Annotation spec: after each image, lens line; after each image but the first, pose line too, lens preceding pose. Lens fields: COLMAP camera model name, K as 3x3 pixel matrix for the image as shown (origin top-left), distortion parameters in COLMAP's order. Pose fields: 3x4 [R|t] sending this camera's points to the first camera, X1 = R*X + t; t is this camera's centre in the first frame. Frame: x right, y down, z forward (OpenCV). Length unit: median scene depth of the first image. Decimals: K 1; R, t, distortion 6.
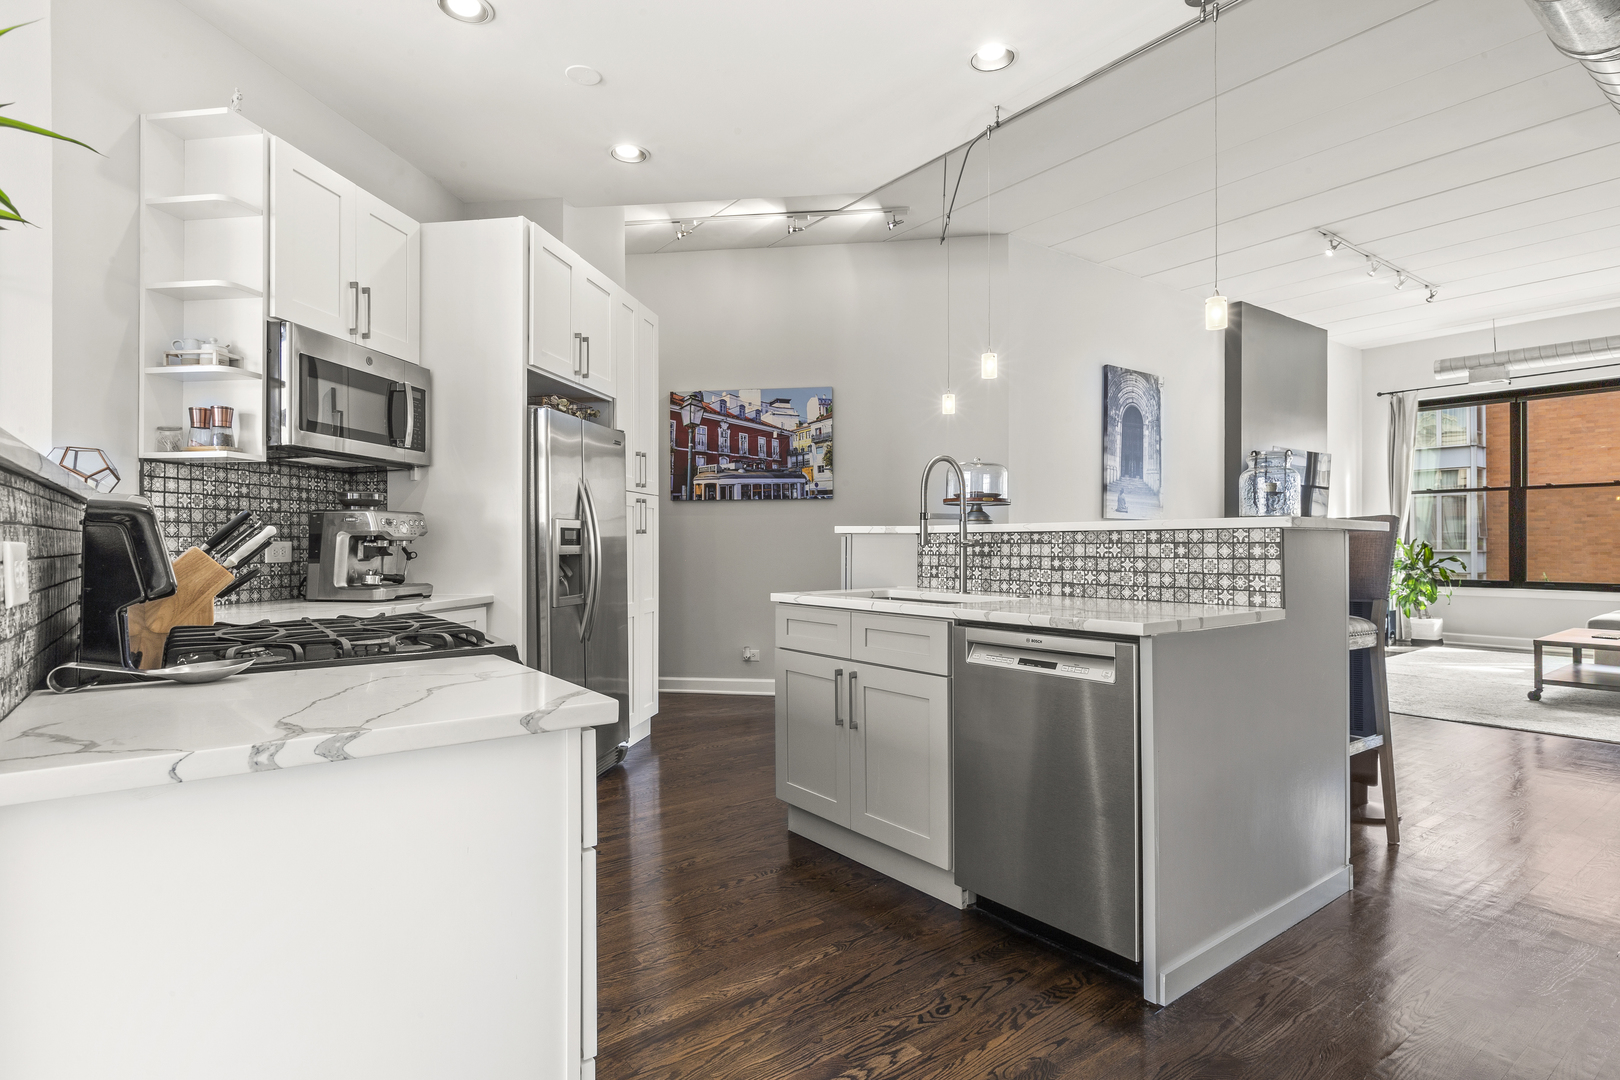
lens RADIAL K [[848.4, 0, 826.5], [0, 848.4, 551.0], [0, 0, 1]] dist [0.001917, -0.000189]
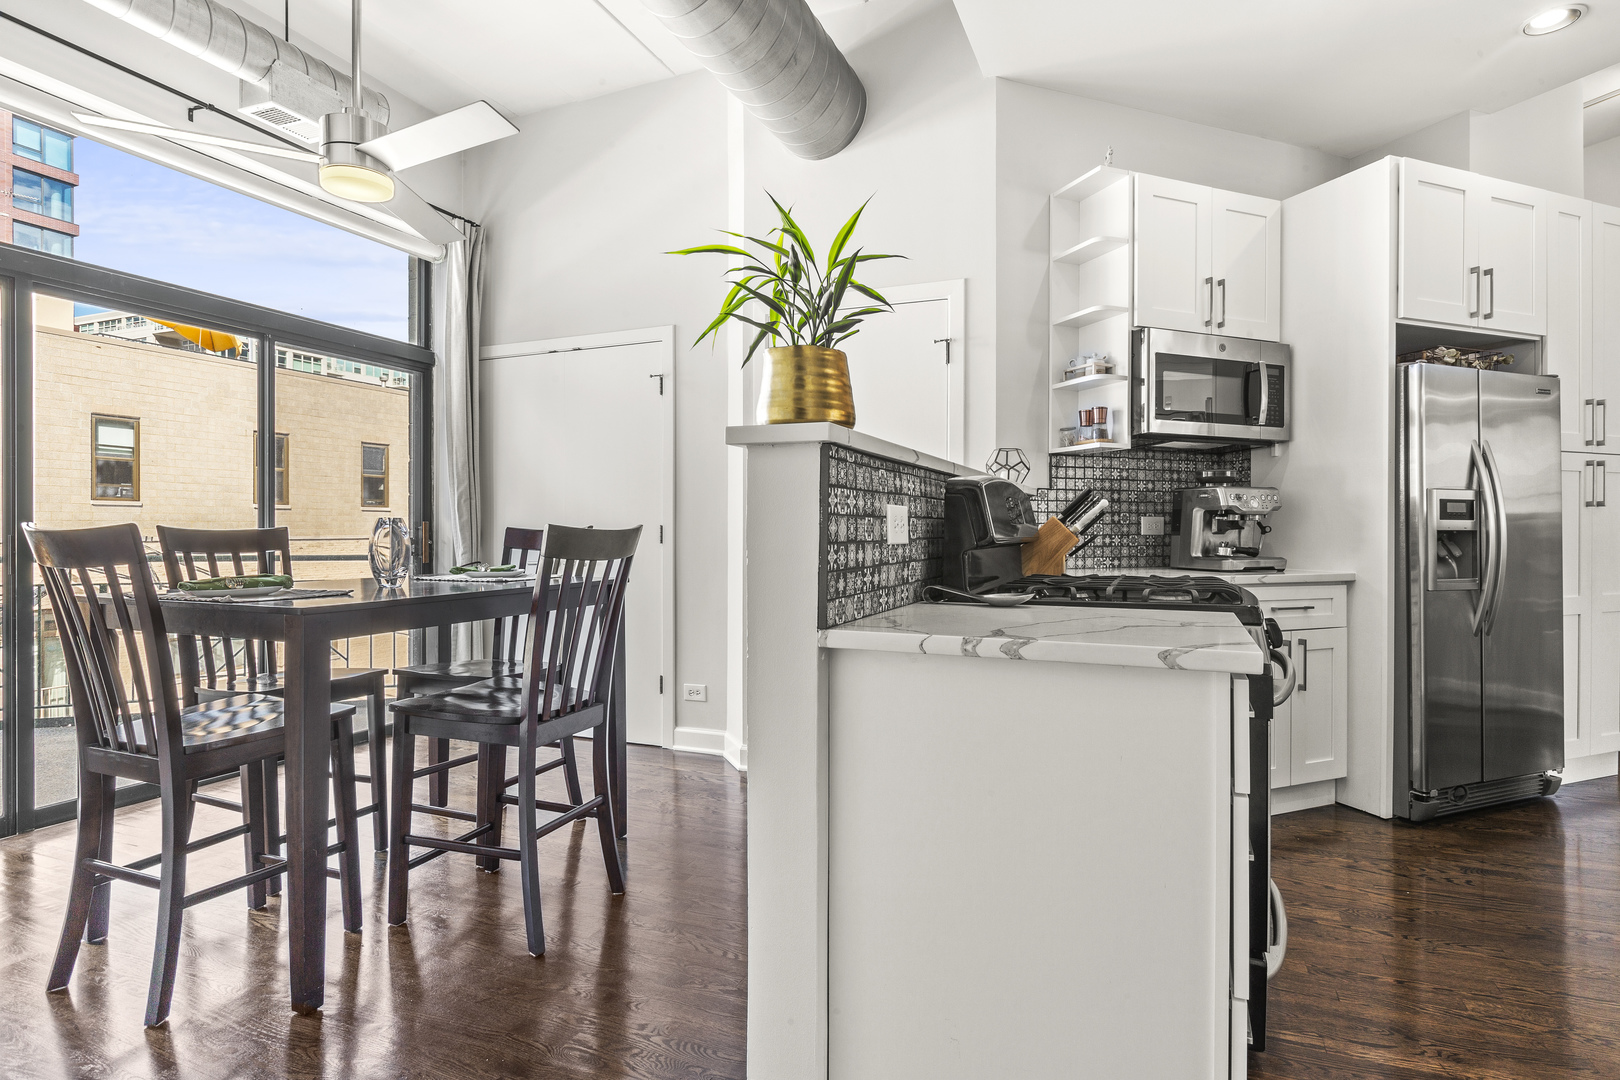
lens RADIAL K [[848.4, 0, 811.3], [0, 848.4, 550.8], [0, 0, 1]] dist [0.001917, -0.000189]
pose [[0.488508, 0.025156, -0.872197, 0.147249], [-0.012610, 0.999683, 0.021770, 0.016244], [0.872468, 0.000364, 0.488671, 0.018315]]
